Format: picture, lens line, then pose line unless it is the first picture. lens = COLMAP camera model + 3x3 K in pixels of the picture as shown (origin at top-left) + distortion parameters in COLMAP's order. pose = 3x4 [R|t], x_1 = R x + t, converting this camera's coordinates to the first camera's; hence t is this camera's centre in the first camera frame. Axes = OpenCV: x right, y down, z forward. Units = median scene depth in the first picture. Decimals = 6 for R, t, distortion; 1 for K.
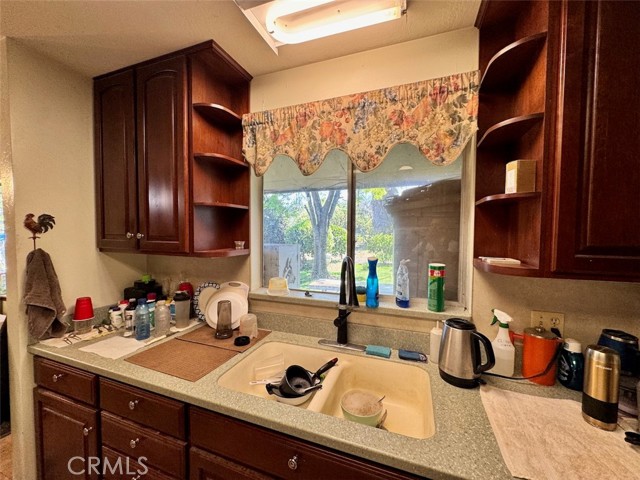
lens RADIAL K [[257.6, 0, 319.5], [0, 257.6, 239.4], [0, 0, 1]] dist [-0.002526, 0.000598]
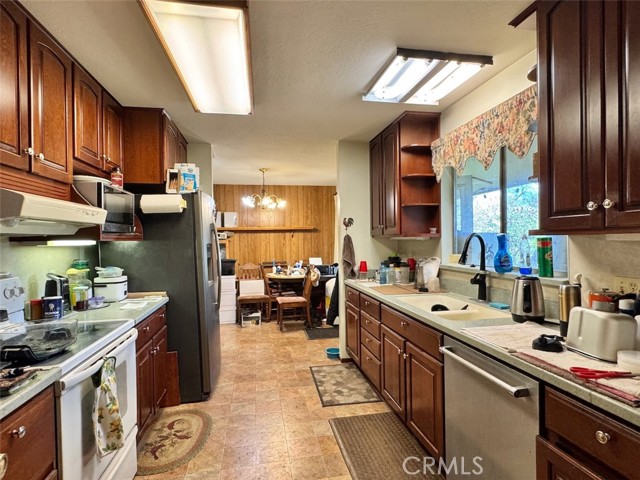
lens RADIAL K [[343.2, 0, 319.4], [0, 343.2, 241.7], [0, 0, 1]] dist [-0.003351, 0.000810]
pose [[0.515834, -0.008407, -0.856648, 1.176629], [-0.014002, 0.999736, -0.018243, 0.150087], [0.856574, 0.021405, 0.515579, -0.631234]]
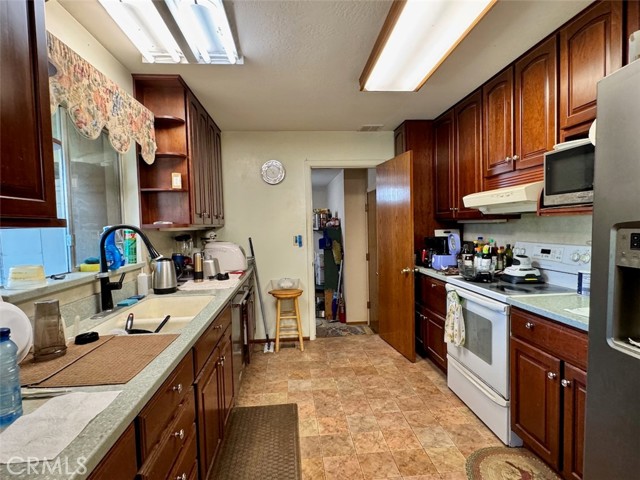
lens RADIAL K [[343.2, 0, 319.9], [0, 343.2, 241.3], [0, 0, 1]] dist [-0.003351, 0.000810]
pose [[-0.433627, -0.031887, 0.900528, -1.511230], [0.054341, 0.996629, 0.061457, 0.087793], [-0.899452, 0.075585, -0.430433, 0.805850]]
